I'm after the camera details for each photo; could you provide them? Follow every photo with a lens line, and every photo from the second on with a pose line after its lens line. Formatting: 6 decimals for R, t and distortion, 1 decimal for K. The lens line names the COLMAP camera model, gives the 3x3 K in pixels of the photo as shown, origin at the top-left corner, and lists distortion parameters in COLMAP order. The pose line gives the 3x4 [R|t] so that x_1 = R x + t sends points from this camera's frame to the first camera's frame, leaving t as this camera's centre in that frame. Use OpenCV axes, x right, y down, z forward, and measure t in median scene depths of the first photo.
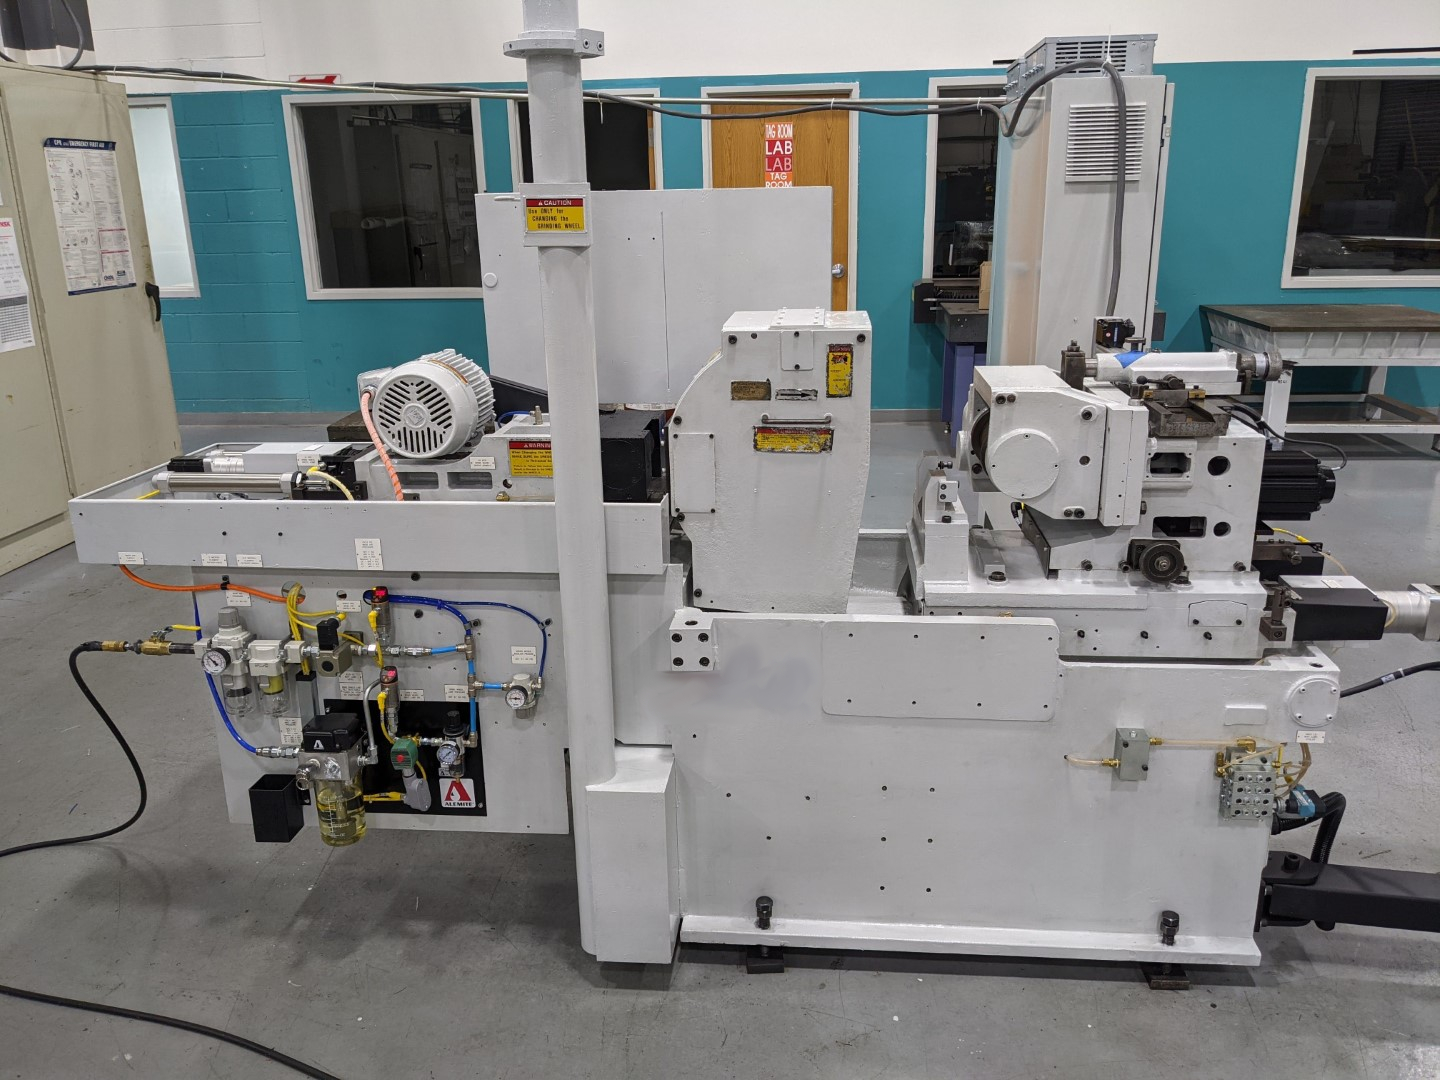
lens RADIAL K [[1140.6, 0, 720.5], [0, 1140.6, 540.5], [0, 0, 1]] dist [0.059207, -0.104667]
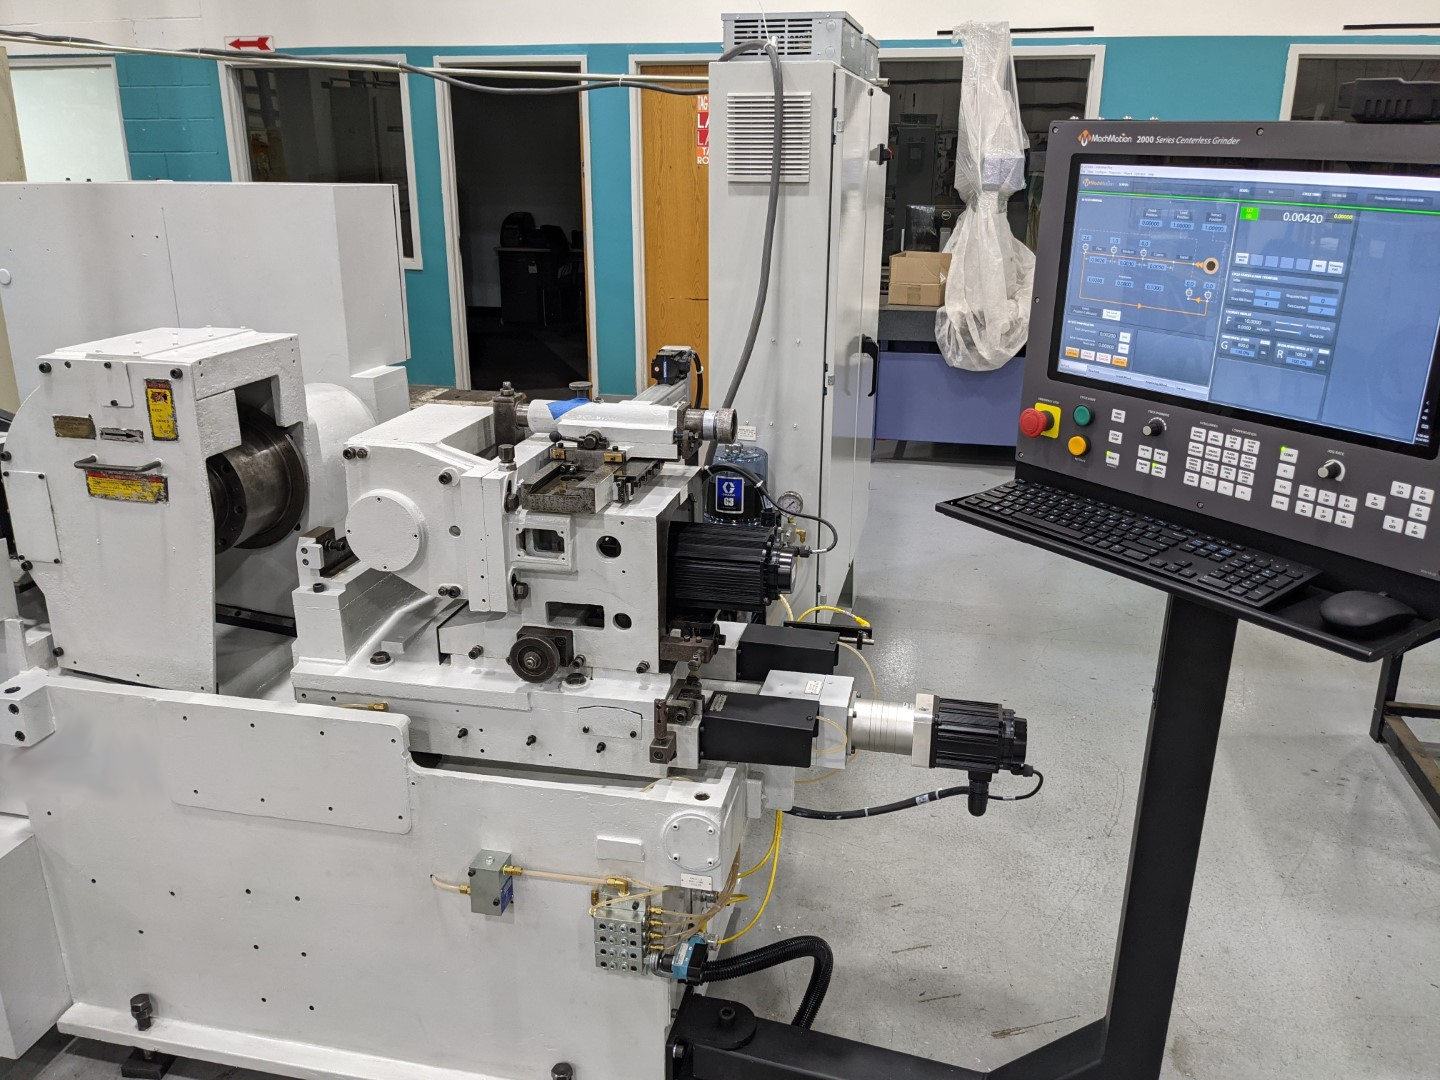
lens RADIAL K [[1140.6, 0, 724.0], [0, 1140.6, 533.4], [0, 0, 1]] dist [0.059207, -0.104667]
pose [[0.992829, 0.059234, -0.103835, 0.568019], [-0.056684, 0.998018, 0.027338, -0.096571], [0.105248, -0.021256, 0.994219, 0.178373]]
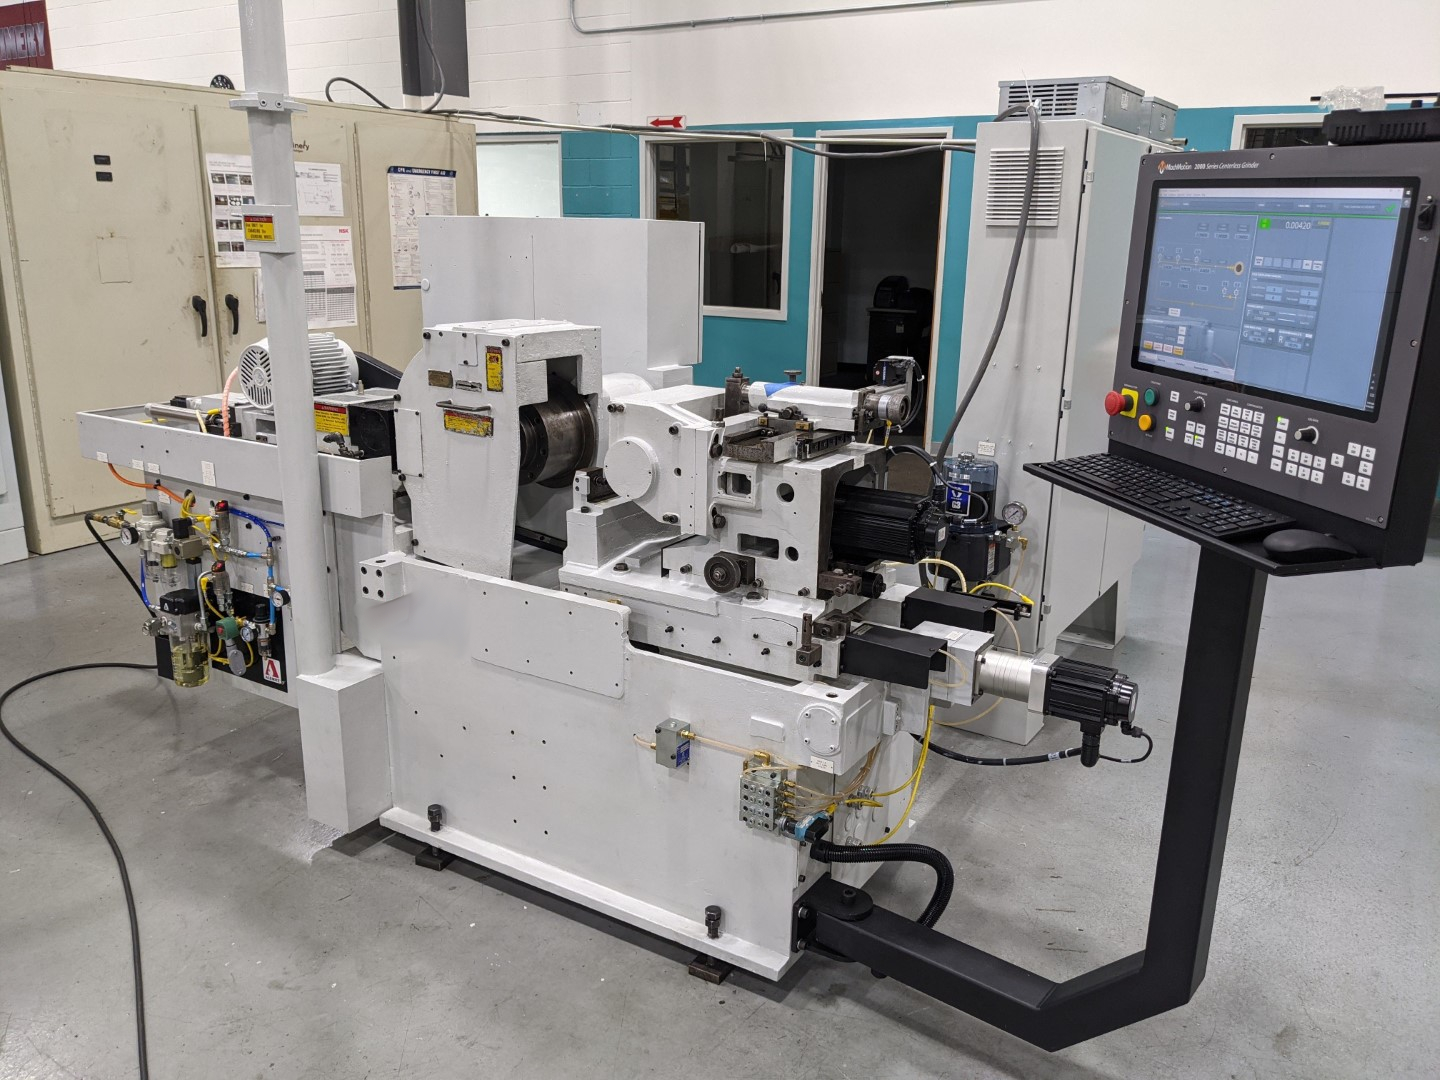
lens RADIAL K [[1140.6, 0, 726.0], [0, 1140.6, 543.3], [0, 0, 1]] dist [0.059207, -0.104667]
pose [[0.894839, 0.151859, -0.419764, 0.785907], [-0.162238, 0.986689, 0.011104, -0.020237], [0.415863, 0.058166, 0.907565, 0.026169]]
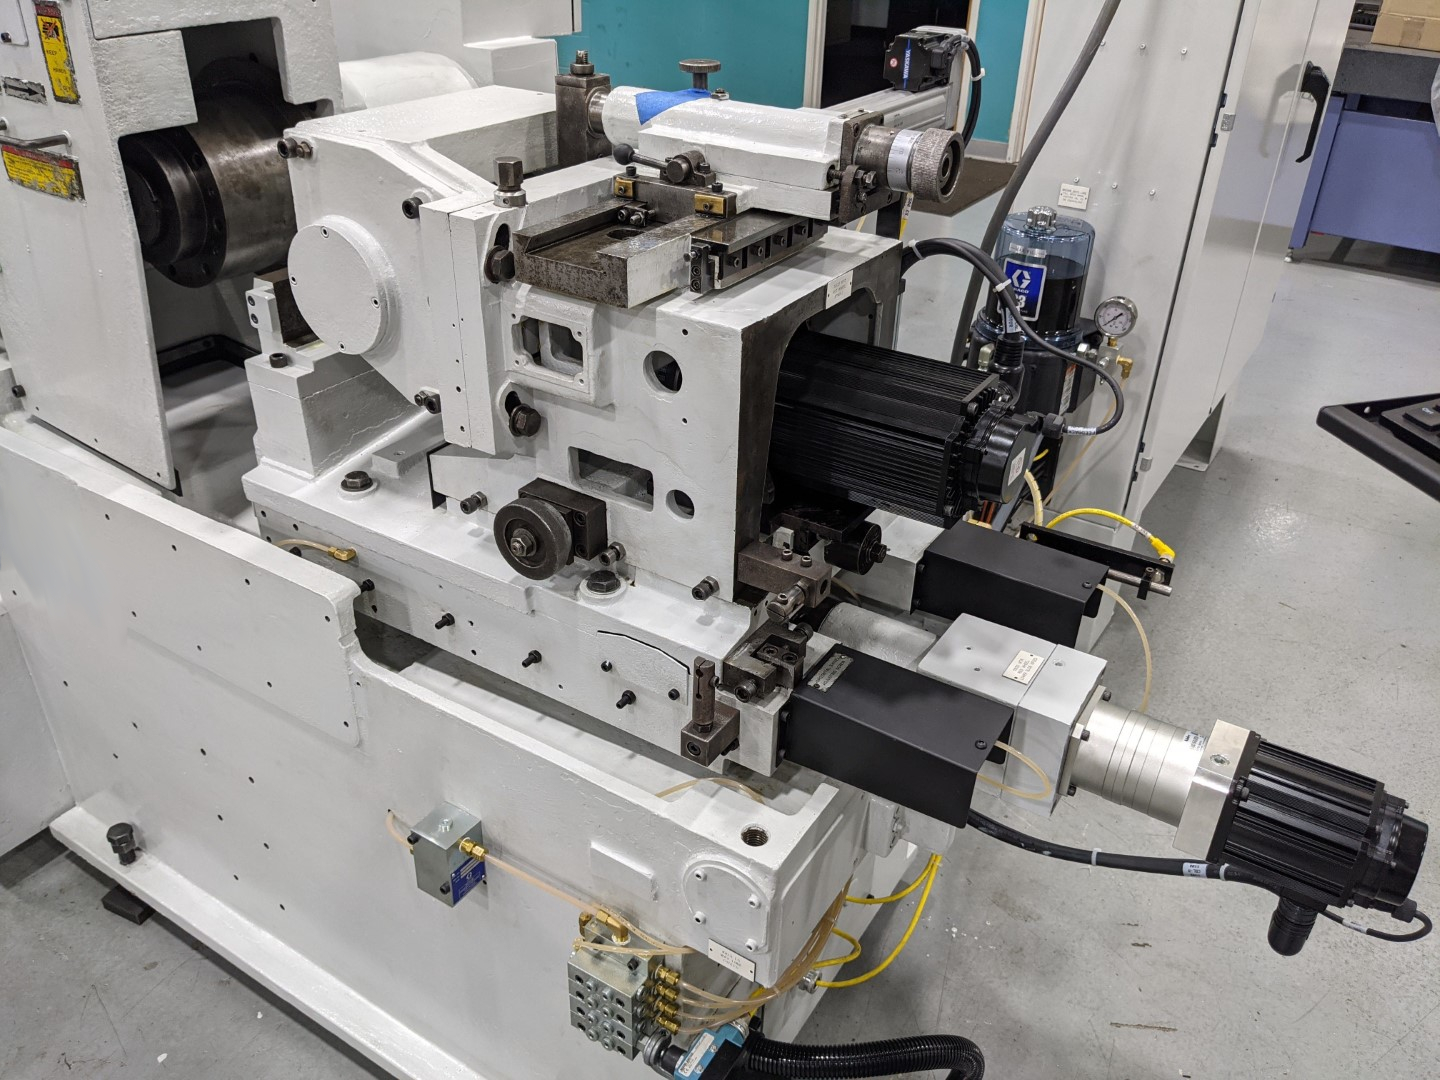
lens RADIAL K [[1140.6, 0, 722.7], [0, 1140.6, 535.1], [0, 0, 1]] dist [0.059207, -0.104667]
pose [[0.889602, 0.267214, -0.370413, 0.604170], [-0.173274, 0.947819, 0.267609, -0.121762], [0.422593, -0.173882, 0.889483, 0.563018]]
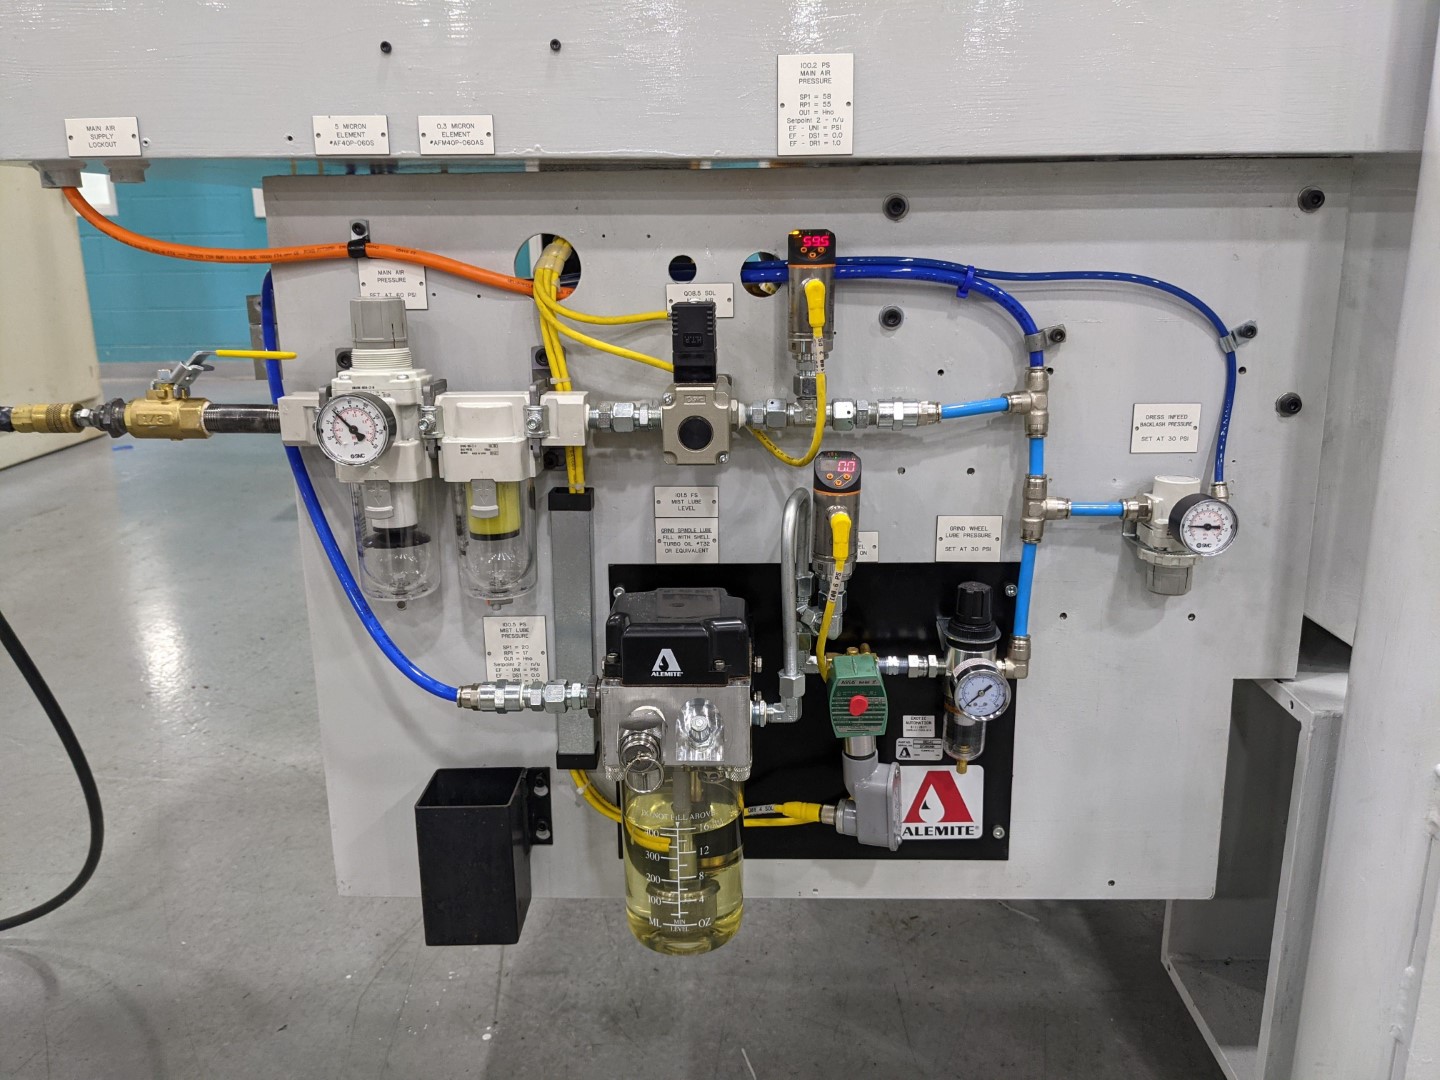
lens RADIAL K [[1140.6, 0, 725.7], [0, 1140.6, 529.3], [0, 0, 1]] dist [0.059207, -0.104667]
pose [[0.997293, -0.012013, 0.072545, -0.344167], [0.014887, 0.999120, -0.039200, 0.146232], [-0.072011, 0.040174, 0.996594, 0.632536]]
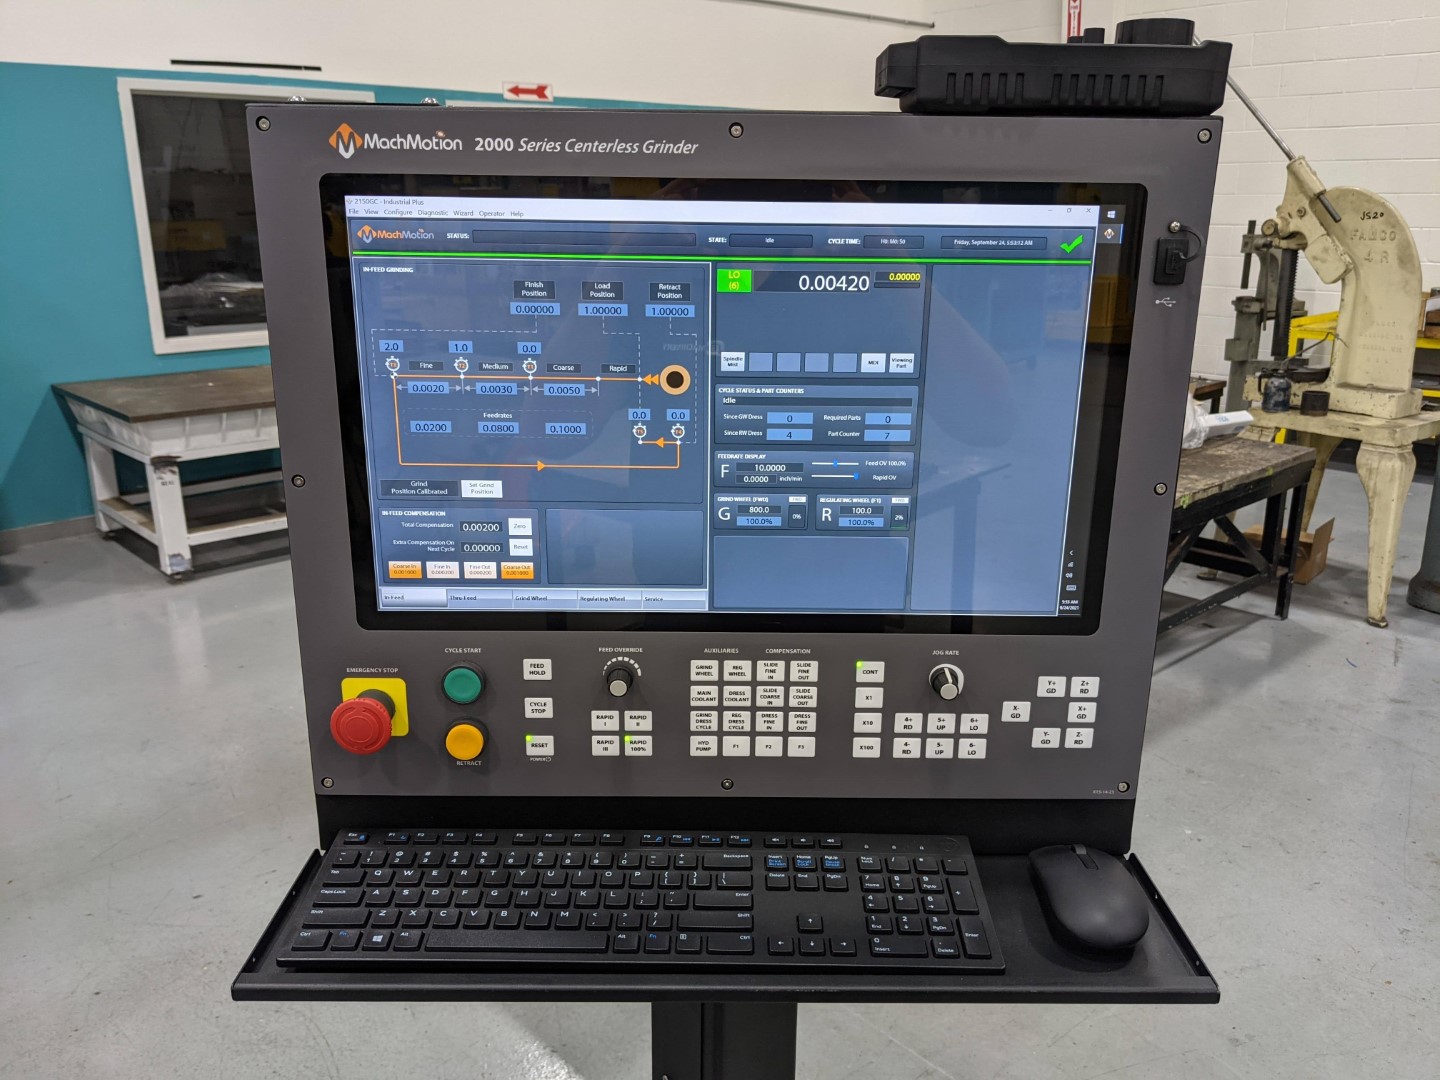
lens RADIAL K [[1140.6, 0, 732.7], [0, 1140.6, 538.8], [0, 0, 1]] dist [0.059207, -0.104667]
pose [[0.673210, -0.193152, 0.713779, 0.522155], [0.209249, 0.975589, 0.066644, -0.205432], [-0.709228, 0.104492, 0.697193, 0.563007]]
